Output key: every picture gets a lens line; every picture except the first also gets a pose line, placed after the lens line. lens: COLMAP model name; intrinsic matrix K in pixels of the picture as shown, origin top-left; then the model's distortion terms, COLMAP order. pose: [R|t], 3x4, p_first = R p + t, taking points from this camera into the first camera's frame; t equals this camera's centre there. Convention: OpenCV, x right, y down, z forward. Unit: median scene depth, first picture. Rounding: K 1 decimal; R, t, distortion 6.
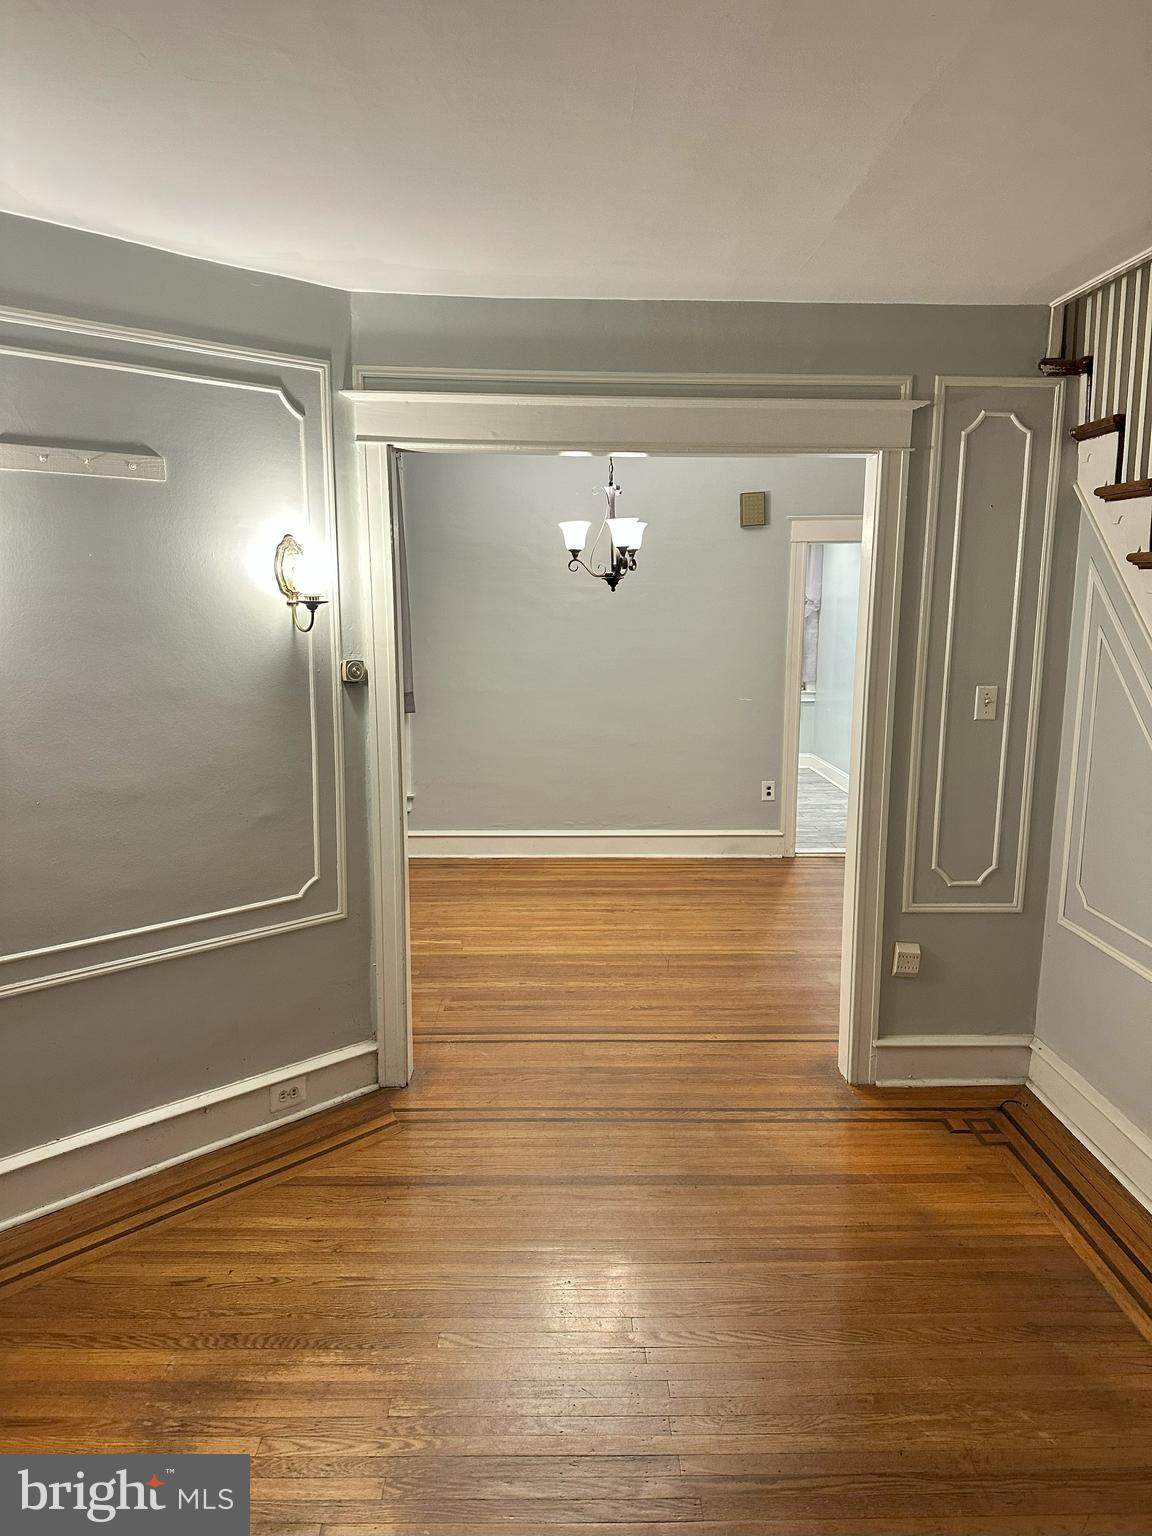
lens RADIAL K [[1086.5, 0, 575.4], [0, 1086.5, 767.9], [0, 0, 1]] dist [-0.000016, 0.000063]
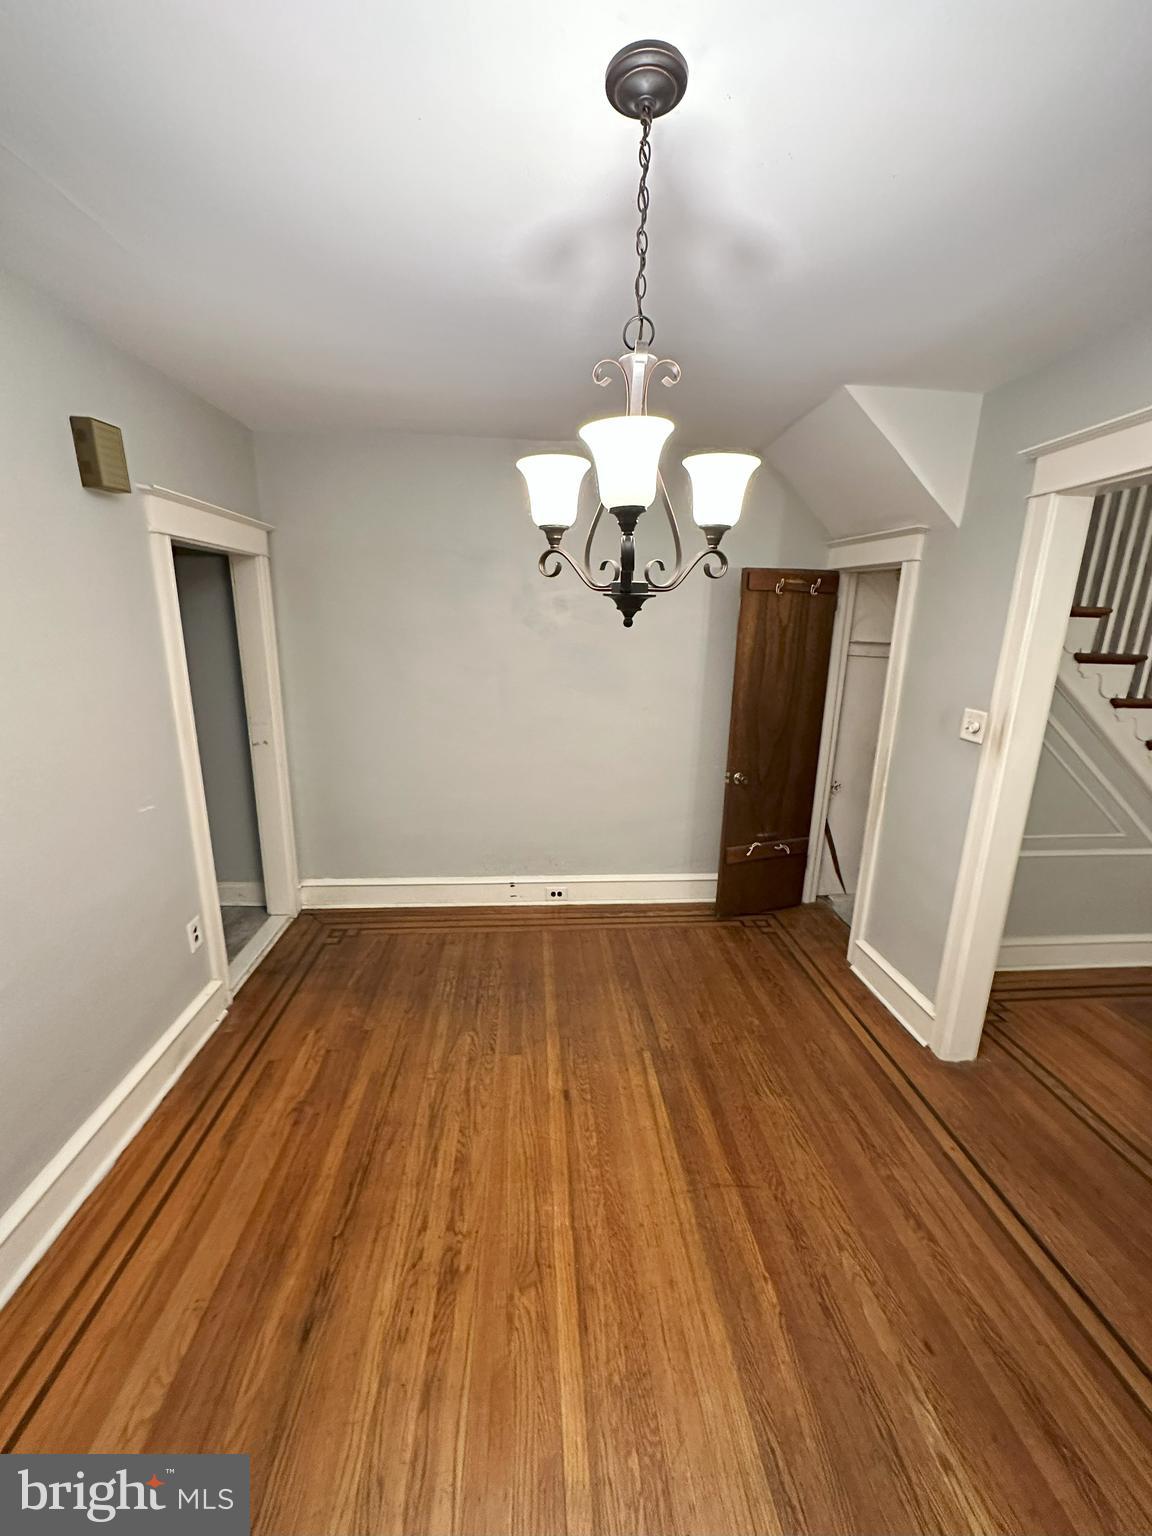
lens RADIAL K [[610.8, 0, 577.9], [0, 610.8, 775.2], [0, 0, 1]] dist [-0.003949, 0.000827]
pose [[-0.053514, -0.256640, 0.965025, -0.190753], [0.143941, 0.954334, 0.261779, -0.160187], [-0.988138, 0.152916, -0.014130, 0.959774]]
